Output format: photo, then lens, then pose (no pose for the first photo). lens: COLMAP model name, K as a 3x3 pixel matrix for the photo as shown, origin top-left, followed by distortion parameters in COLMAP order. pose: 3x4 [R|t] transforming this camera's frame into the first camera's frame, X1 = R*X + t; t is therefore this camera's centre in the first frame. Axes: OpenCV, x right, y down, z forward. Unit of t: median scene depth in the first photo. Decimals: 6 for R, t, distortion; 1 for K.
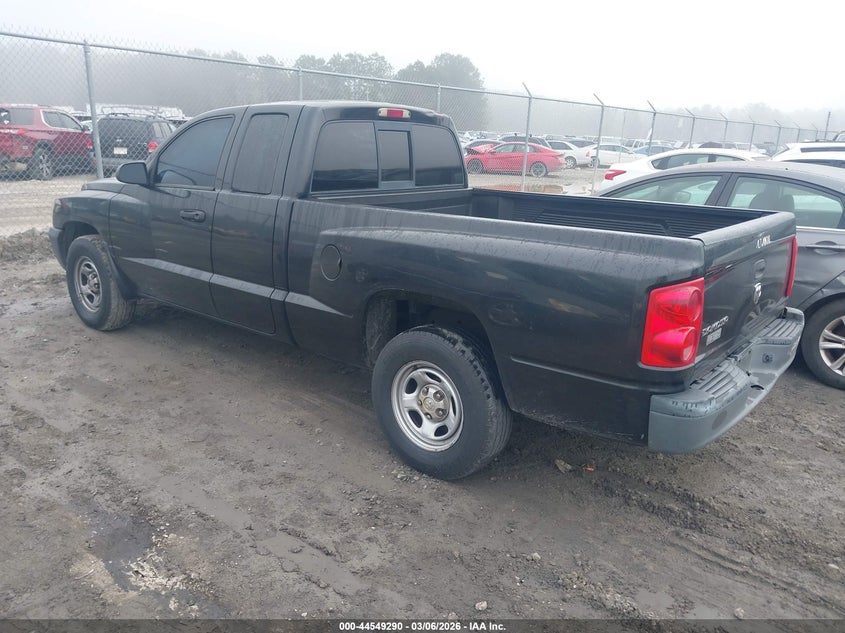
lens RADIAL K [[670.2, 0, 422.5], [0, 670.2, 316.5], [0, 0, 1]] dist [0.060977, -0.109193]
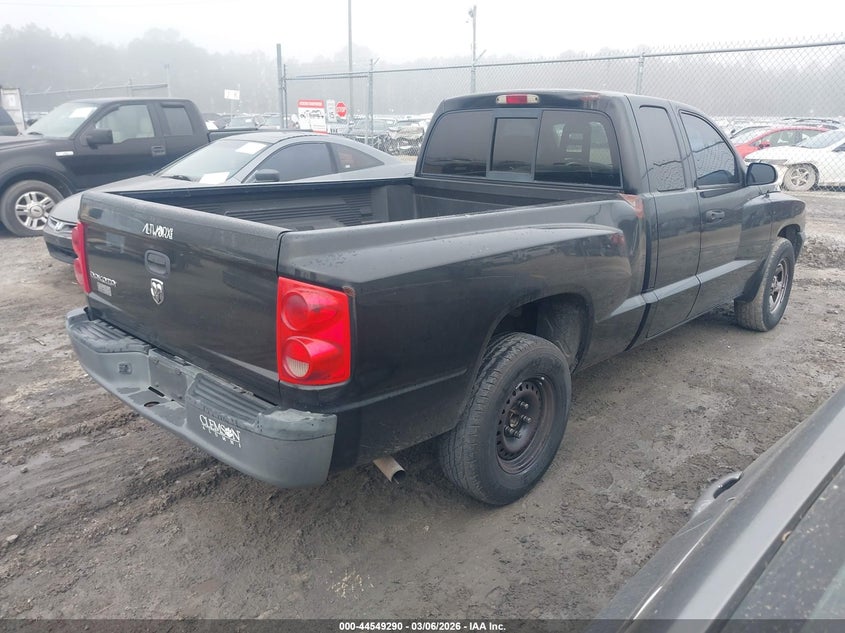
lens RADIAL K [[670.2, 0, 422.5], [0, 670.2, 316.5], [0, 0, 1]] dist [0.060977, -0.109193]
pose [[-0.078730, 0.230393, -0.969908, 0.885366], [-0.270353, 0.931532, 0.243223, -0.202755], [0.959537, 0.281366, -0.011052, 0.919966]]
